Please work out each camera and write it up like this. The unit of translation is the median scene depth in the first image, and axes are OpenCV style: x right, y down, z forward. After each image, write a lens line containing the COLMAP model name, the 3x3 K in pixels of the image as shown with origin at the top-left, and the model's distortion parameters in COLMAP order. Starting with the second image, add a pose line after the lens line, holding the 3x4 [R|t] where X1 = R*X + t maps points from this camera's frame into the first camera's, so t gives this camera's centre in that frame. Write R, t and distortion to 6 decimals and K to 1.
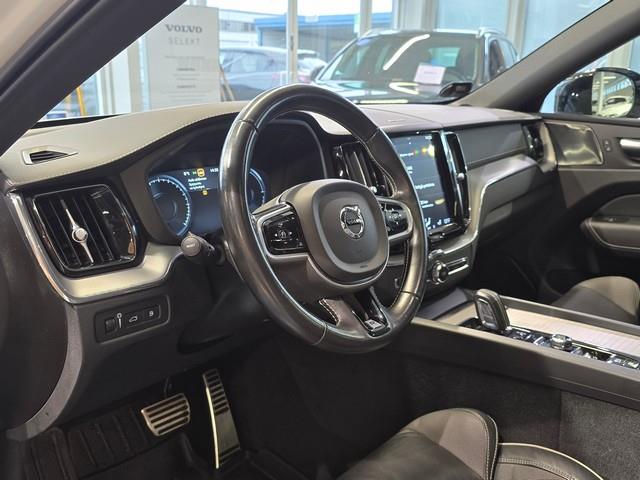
lens RADIAL K [[601.9, 0, 345.9], [0, 601.9, 239.4], [0, 0, 1]] dist [0.052653, 0.010123]
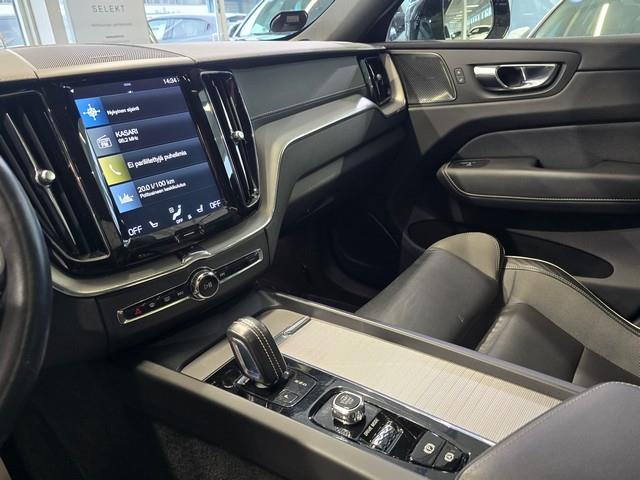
lens RADIAL K [[468.3, 0, 329.6], [0, 468.3, 247.1], [0, 0, 1]] dist [0.009277, -0.000888]
pose [[0.993239, -0.105027, 0.049452, 0.200576], [0.096346, 0.983434, 0.153539, -0.039325], [-0.064759, -0.147737, 0.986904, 0.346690]]
